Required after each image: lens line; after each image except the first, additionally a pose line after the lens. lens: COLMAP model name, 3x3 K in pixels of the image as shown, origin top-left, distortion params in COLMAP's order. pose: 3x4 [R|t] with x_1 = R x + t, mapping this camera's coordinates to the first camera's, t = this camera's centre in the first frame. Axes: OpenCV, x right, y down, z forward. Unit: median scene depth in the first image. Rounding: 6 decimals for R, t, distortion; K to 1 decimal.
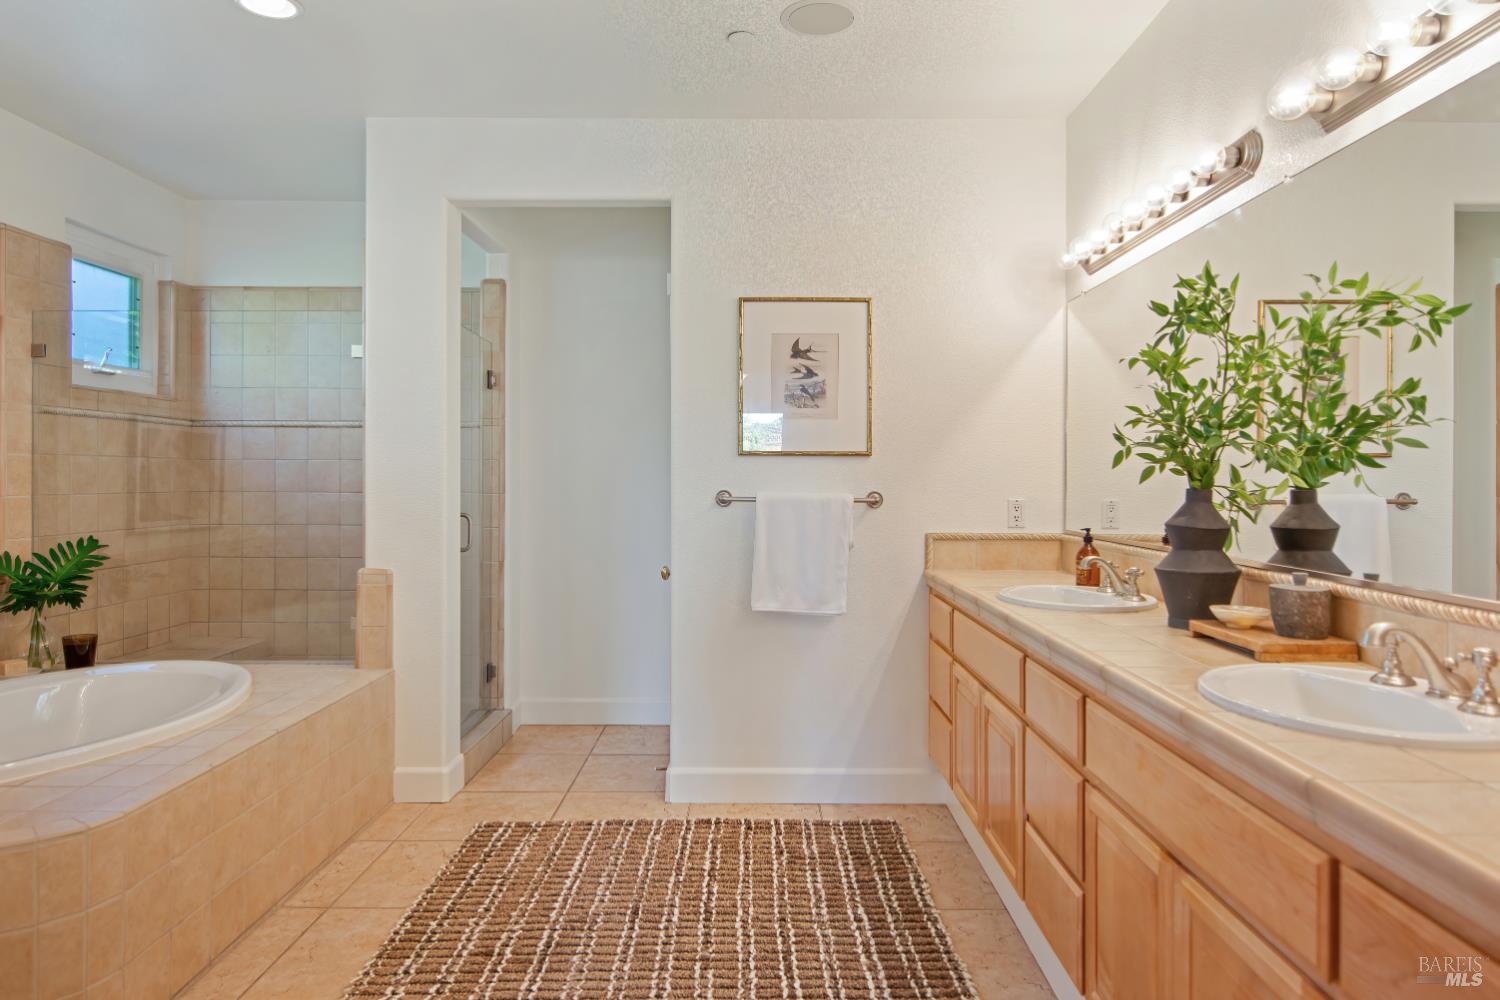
lens RADIAL K [[922.3, 0, 751.5], [0, 922.3, 493.6], [0, 0, 1]] dist [0.003826, -0.002097]
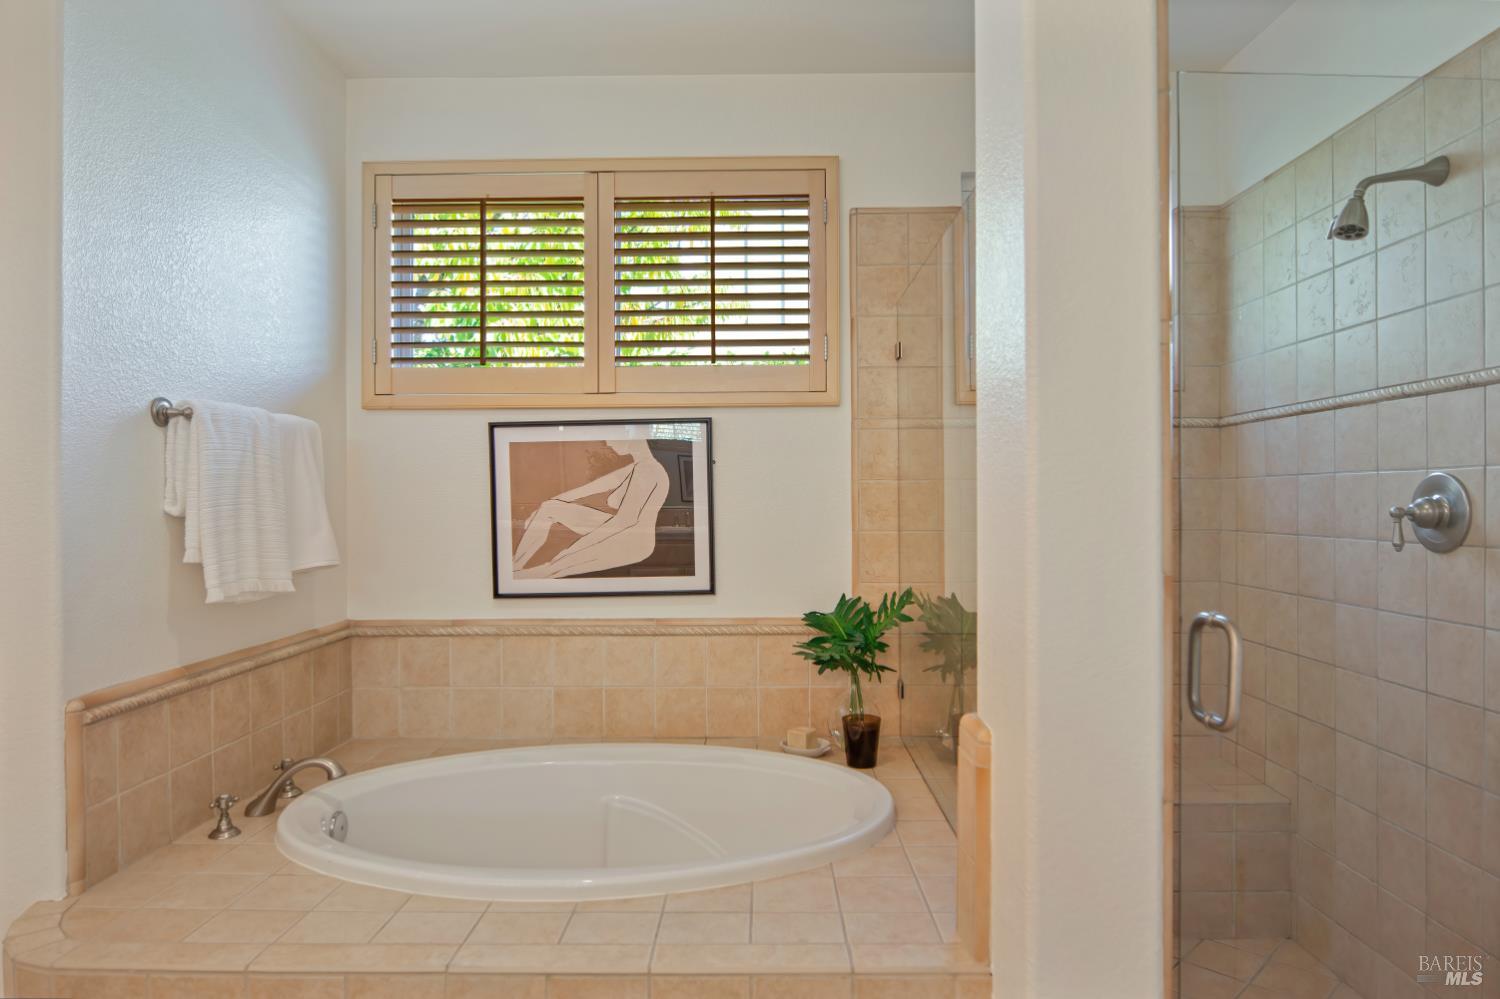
lens RADIAL K [[922.3, 0, 751.5], [0, 922.3, 493.1], [0, 0, 1]] dist [0.003826, -0.002097]
pose [[-0.003628, -0.014818, -0.999884, 0.033614], [-0.015026, 0.999778, -0.014762, -0.017267], [0.999881, 0.014970, -0.003850, 0.865483]]
